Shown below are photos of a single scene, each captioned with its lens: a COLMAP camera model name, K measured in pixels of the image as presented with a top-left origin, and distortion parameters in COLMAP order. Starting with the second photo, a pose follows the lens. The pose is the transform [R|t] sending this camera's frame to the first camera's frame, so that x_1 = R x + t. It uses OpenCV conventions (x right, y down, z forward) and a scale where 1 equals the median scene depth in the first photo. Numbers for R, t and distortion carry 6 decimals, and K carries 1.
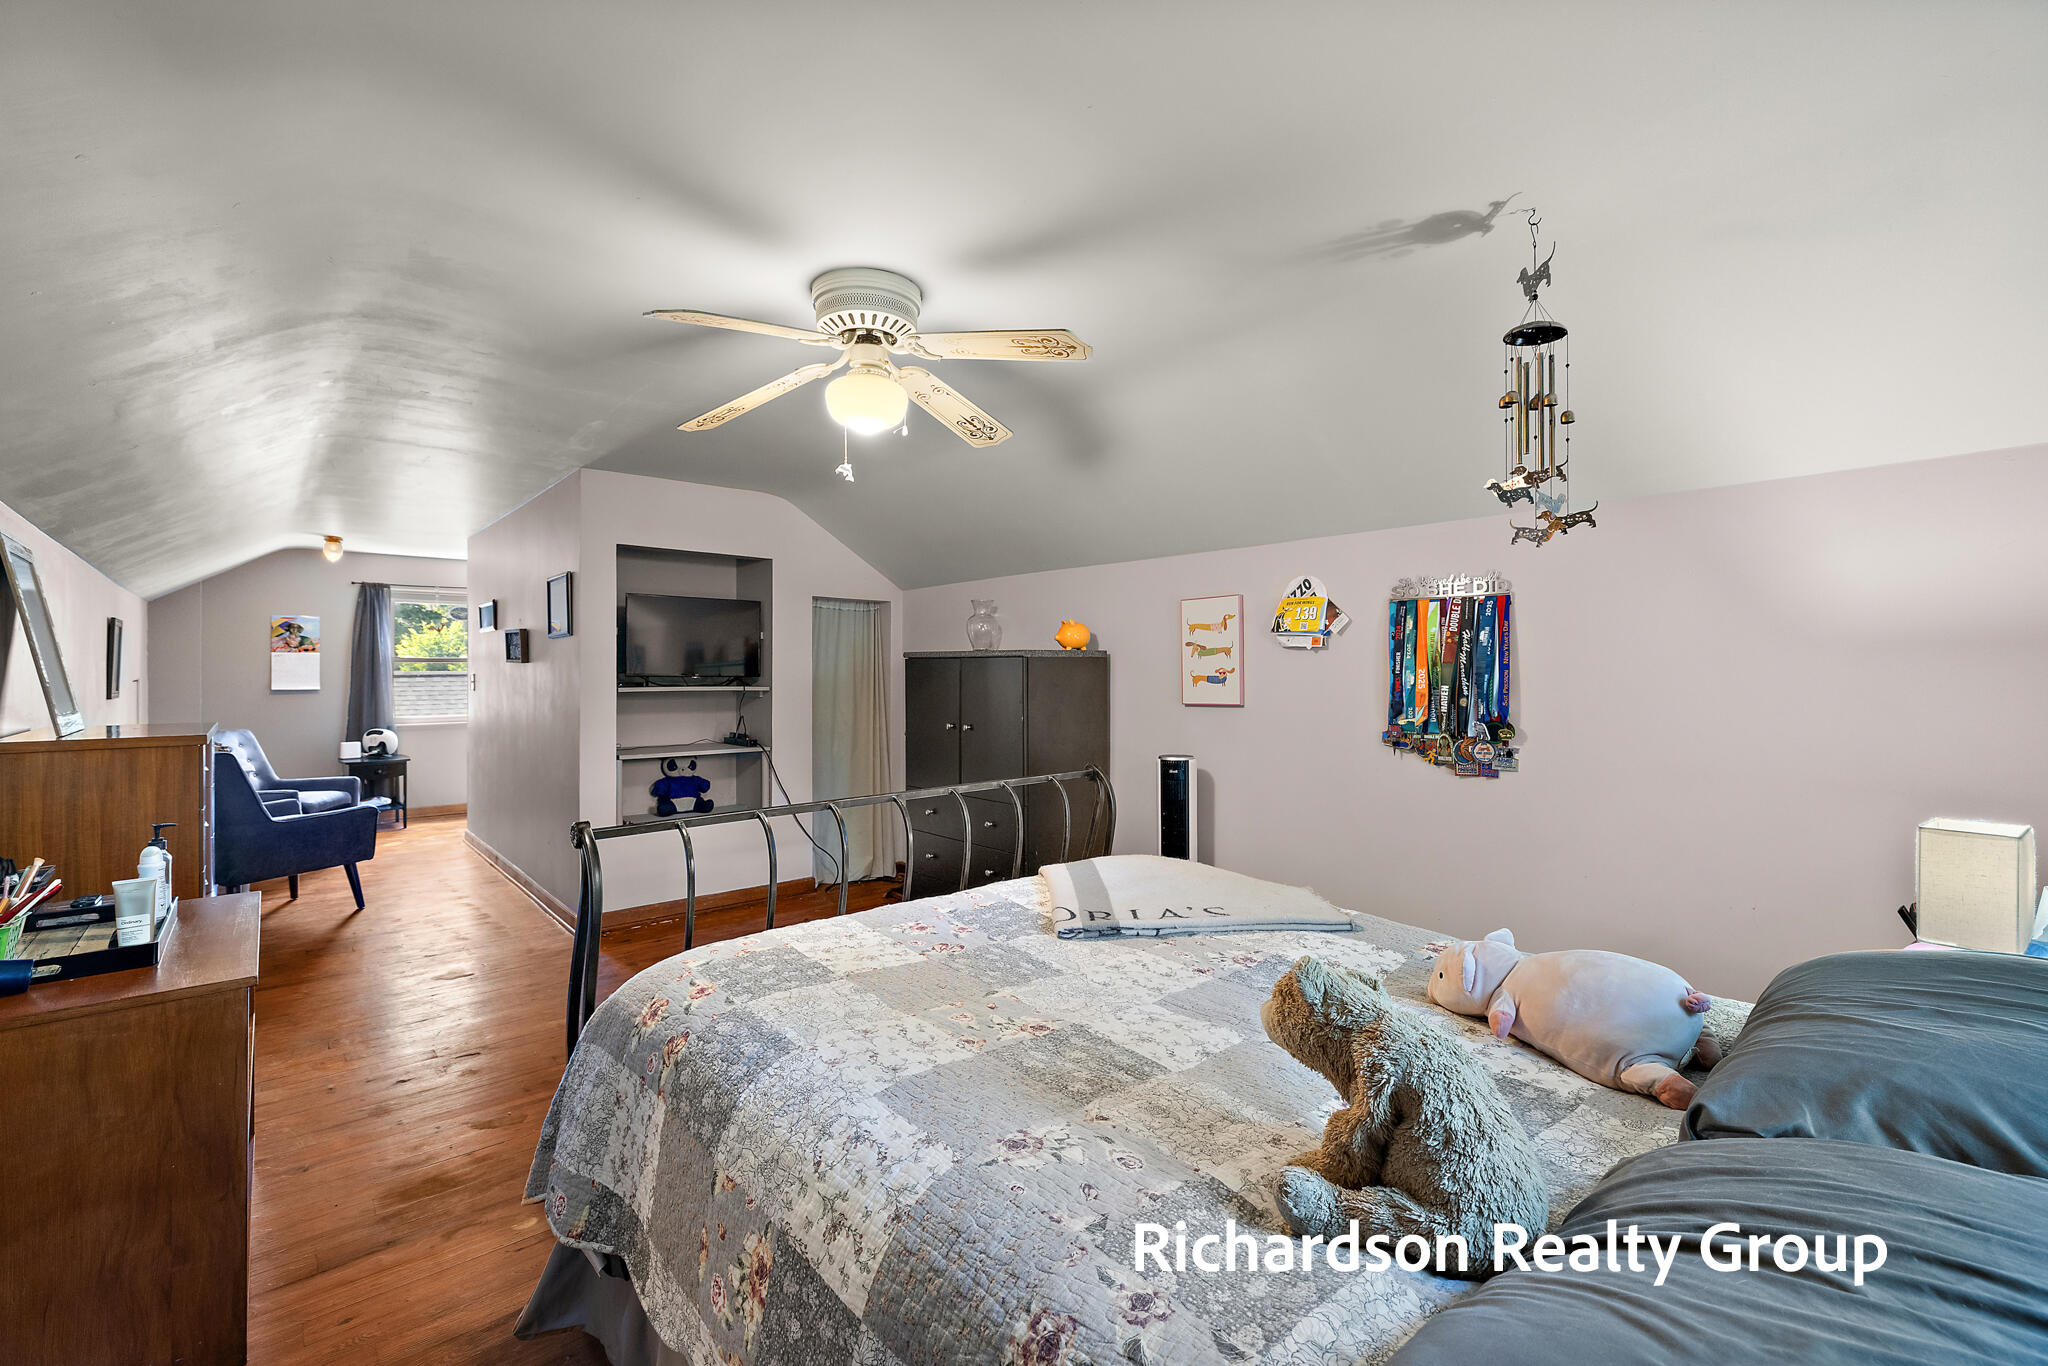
lens RADIAL K [[869.1, 0, 1020.8], [0, 869.1, 670.5], [0, 0, 1]] dist [-0.009482, 0.001383]
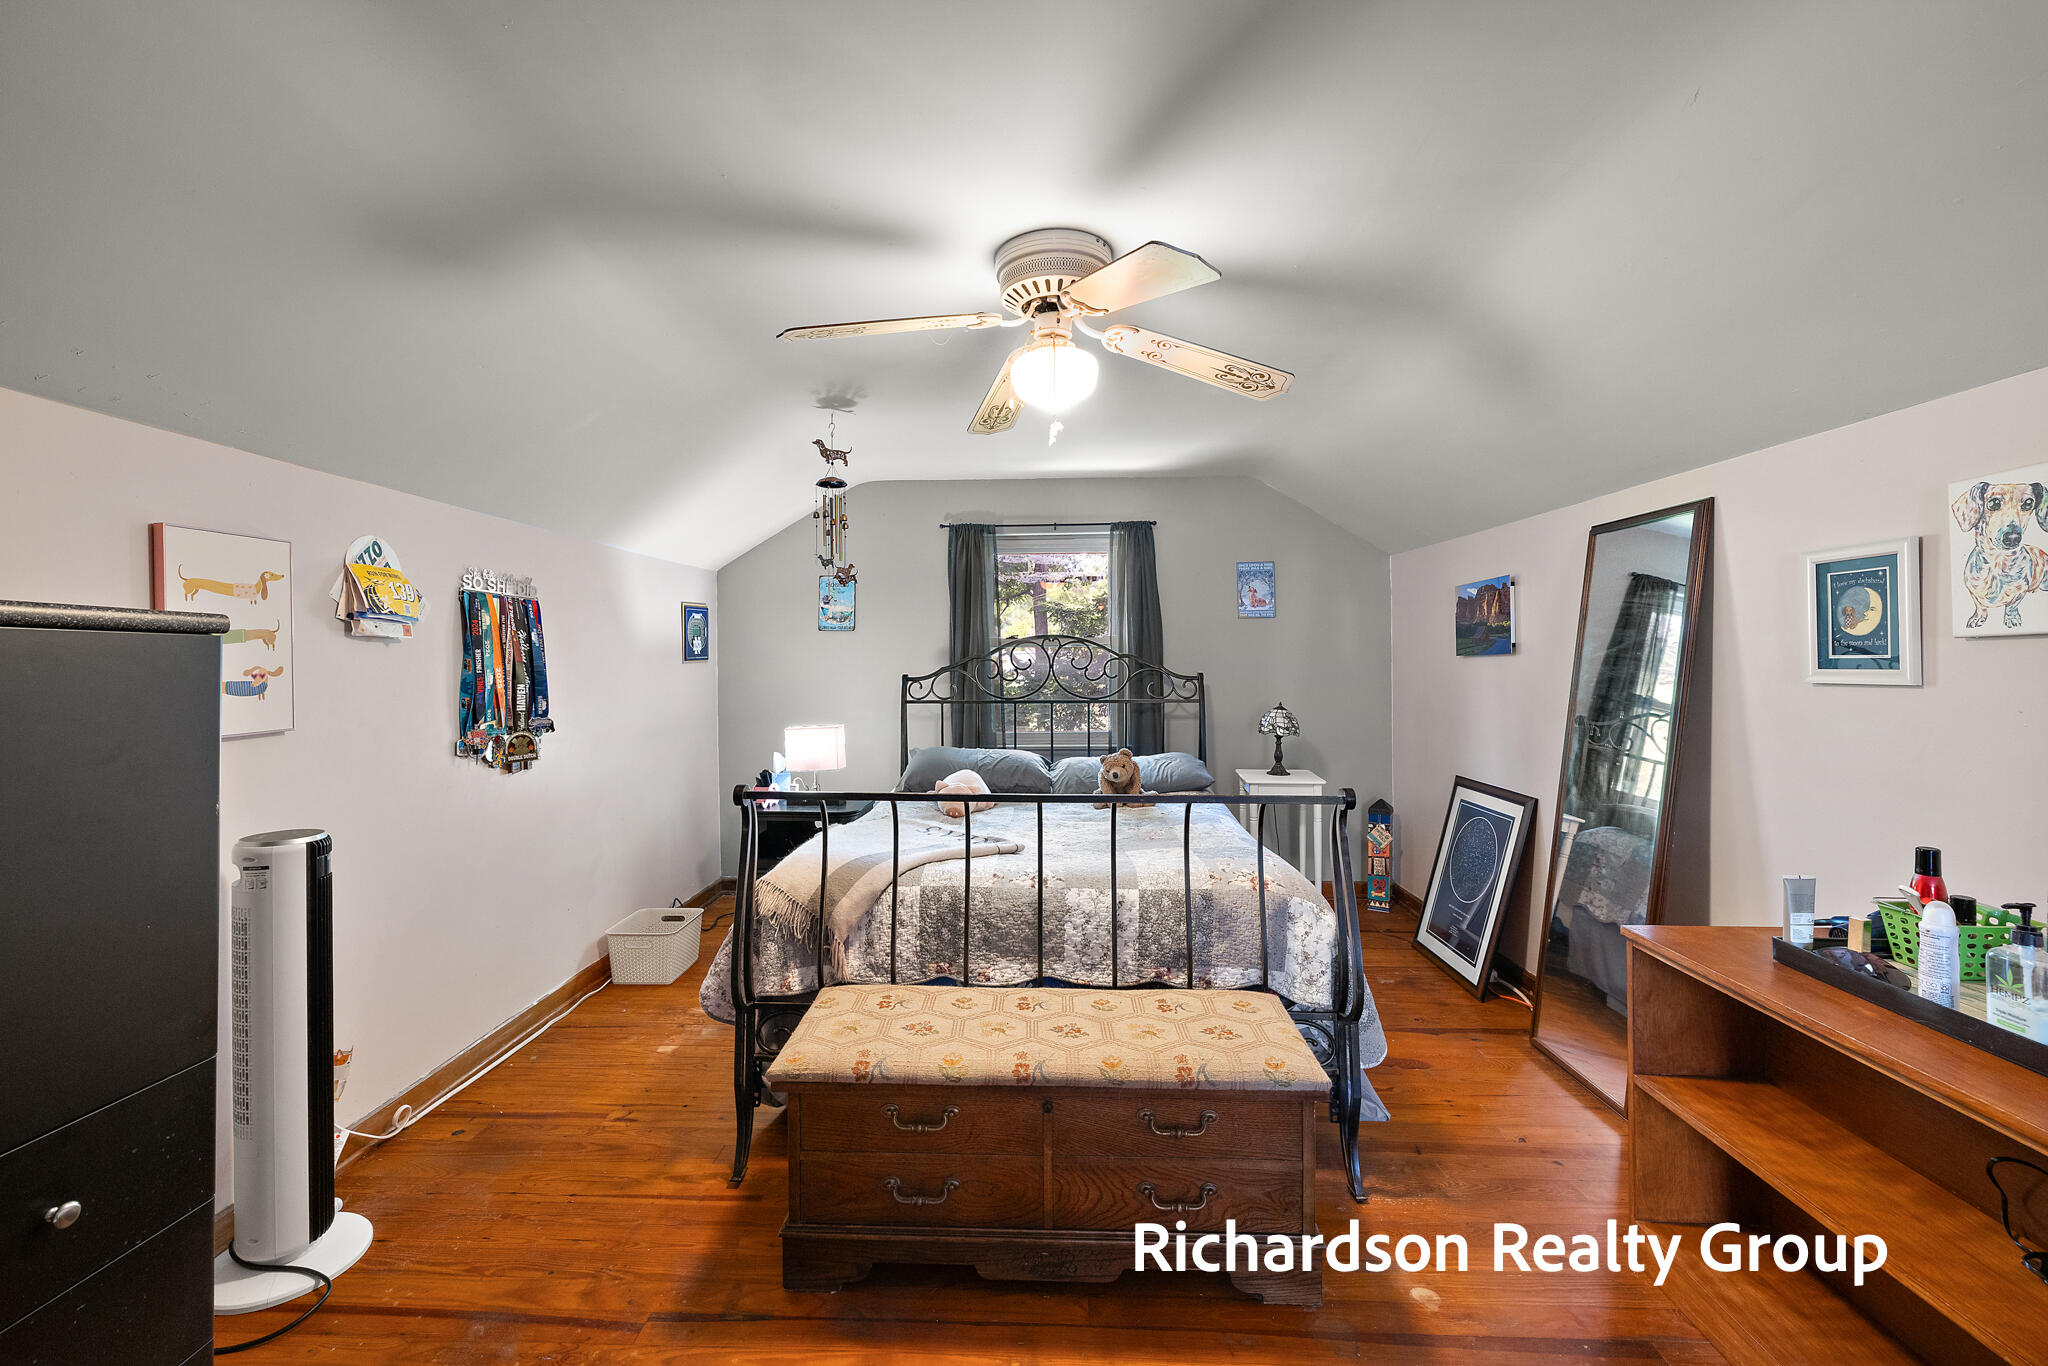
lens RADIAL K [[869.1, 0, 1018.7], [0, 869.1, 670.5], [0, 0, 1]] dist [-0.009482, 0.001383]
pose [[-0.719827, 0.001469, 0.694152, -0.536103], [0.006350, 0.999970, 0.004469, 0.000236], [-0.694124, 0.007625, -0.719815, 1.143038]]
